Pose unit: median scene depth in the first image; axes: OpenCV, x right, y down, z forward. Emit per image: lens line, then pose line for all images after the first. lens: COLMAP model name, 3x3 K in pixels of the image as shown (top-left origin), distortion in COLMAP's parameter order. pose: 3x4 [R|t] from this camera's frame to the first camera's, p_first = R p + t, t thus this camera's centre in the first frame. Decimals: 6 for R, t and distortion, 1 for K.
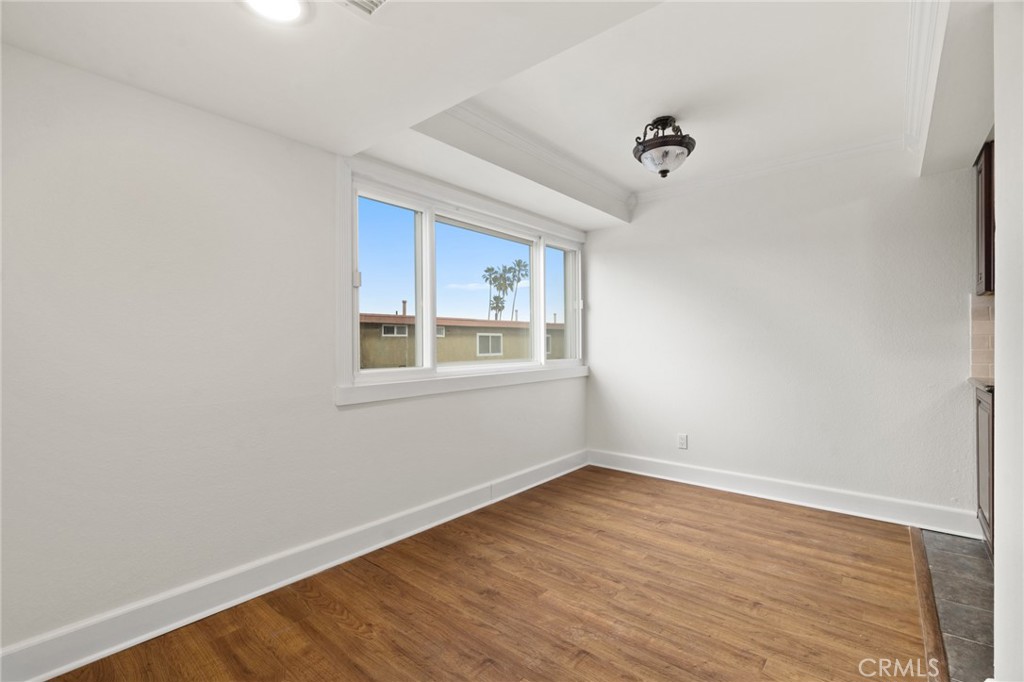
lens RADIAL K [[465.8, 0, 507.4], [0, 465.8, 345.9], [0, 0, 1]] dist [-0.012801, 0.002241]
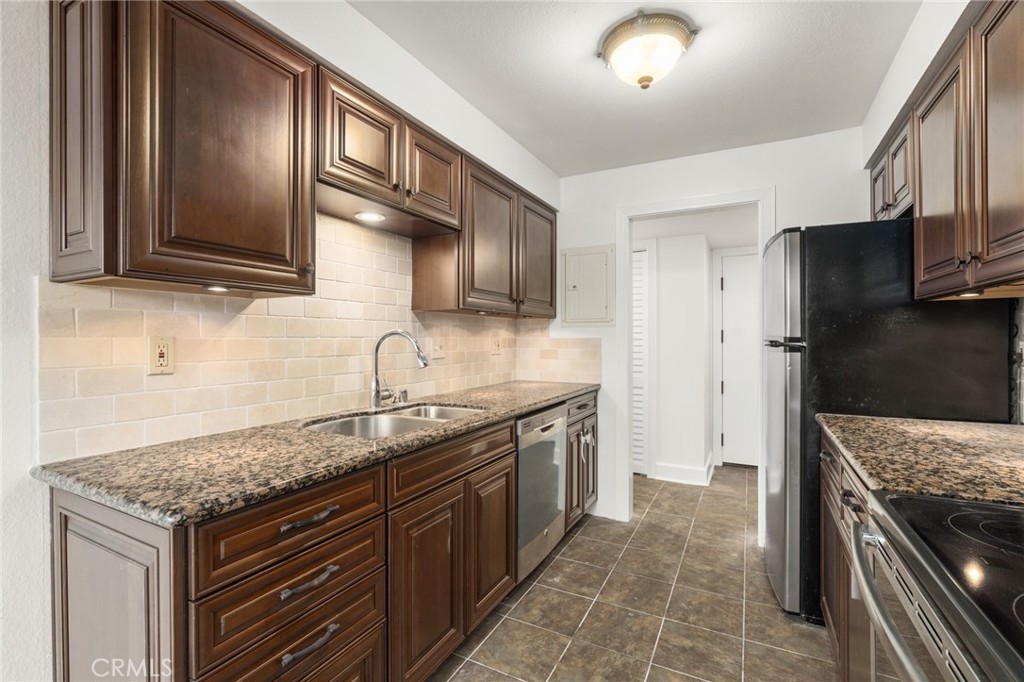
lens RADIAL K [[465.8, 0, 506.5], [0, 465.8, 339.7], [0, 0, 1]] dist [-0.012801, 0.002241]
pose [[-0.209545, 0.006812, 0.977775, 0.484230], [0.005740, 0.999967, -0.005737, -0.046845], [-0.977782, 0.004410, -0.209577, 0.656680]]
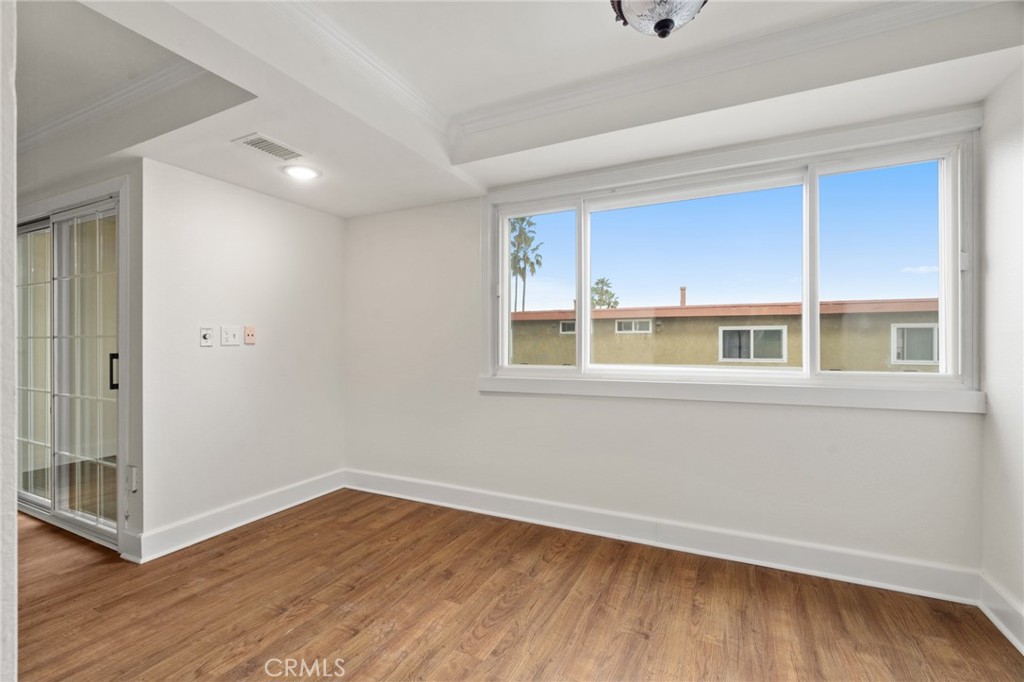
lens RADIAL K [[465.8, 0, 493.0], [0, 465.8, 339.6], [0, 0, 1]] dist [-0.012801, 0.002241]
pose [[0.221804, 0.002913, -0.975087, 0.816478], [-0.008457, 0.999964, 0.001064, -0.007399], [0.975054, 0.008010, 0.221821, 0.687863]]
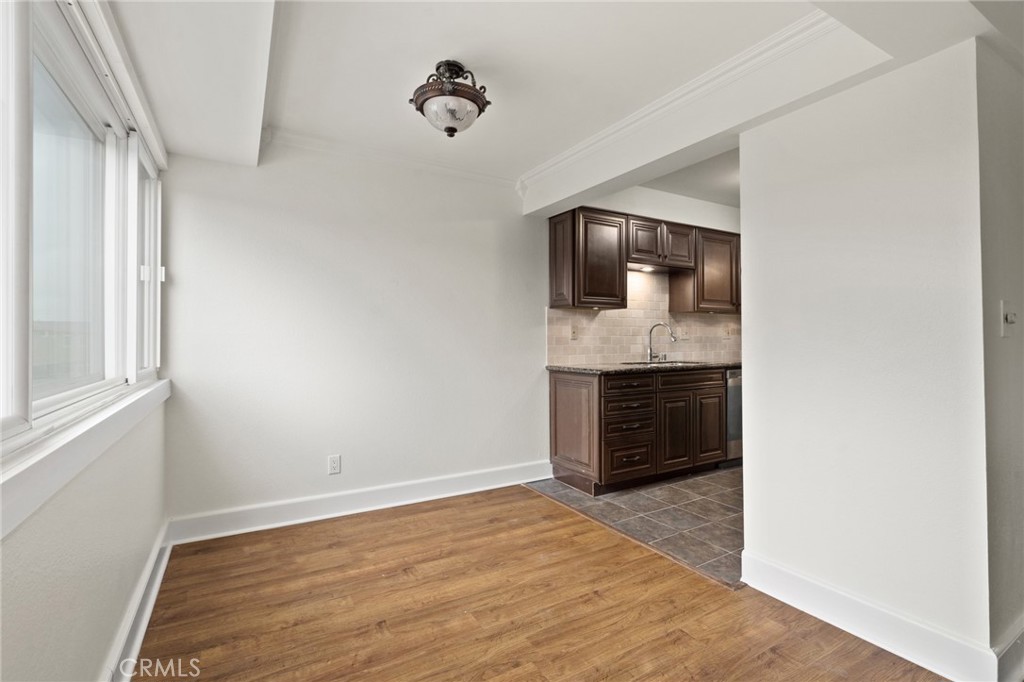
lens RADIAL K [[465.8, 0, 510.2], [0, 465.8, 336.5], [0, 0, 1]] dist [-0.012801, 0.002241]
pose [[0.326700, 0.011934, 0.945053, -0.389291], [0.004477, 0.999890, -0.014174, -0.001081], [-0.945118, 0.008861, 0.326610, 0.639158]]
